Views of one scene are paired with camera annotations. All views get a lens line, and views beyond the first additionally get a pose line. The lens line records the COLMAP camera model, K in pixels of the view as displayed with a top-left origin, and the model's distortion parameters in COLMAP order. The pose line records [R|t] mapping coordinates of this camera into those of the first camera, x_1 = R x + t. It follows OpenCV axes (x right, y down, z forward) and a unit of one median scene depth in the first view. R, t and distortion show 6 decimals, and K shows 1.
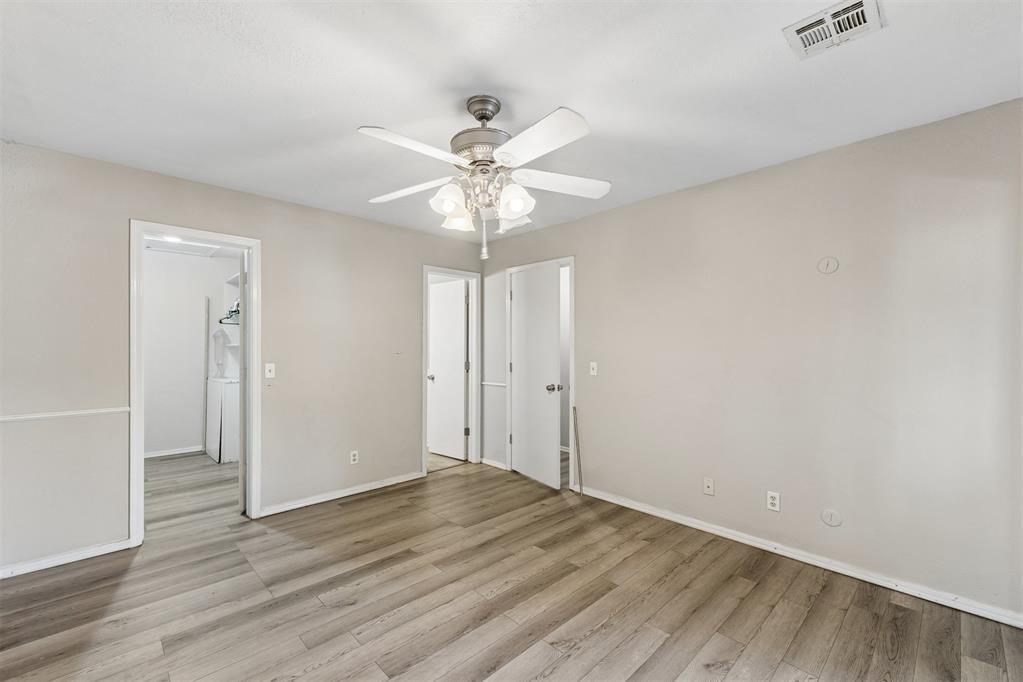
lens RADIAL K [[433.7, 0, 518.3], [0, 433.7, 346.5], [0, 0, 1]] dist [0.013014, 0.000370]
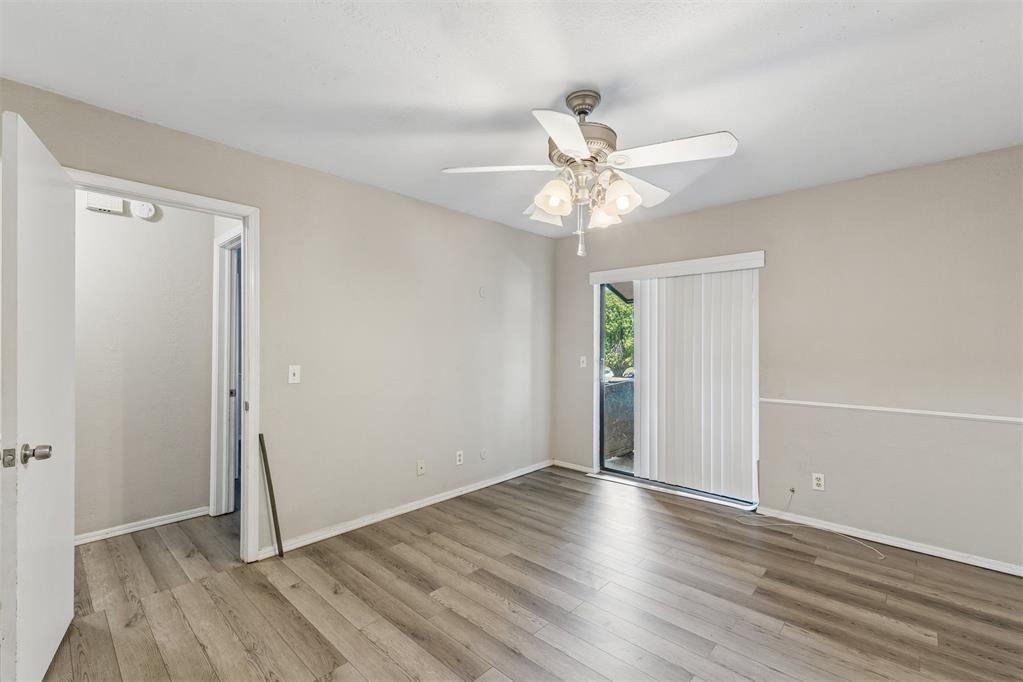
lens RADIAL K [[433.7, 0, 518.5], [0, 433.7, 339.9], [0, 0, 1]] dist [0.013014, 0.000370]
pose [[-0.041502, 0.008945, 0.999098, -0.805030], [-0.001692, 0.999958, -0.009023, -0.000534], [-0.999137, -0.002065, -0.041485, 0.904781]]
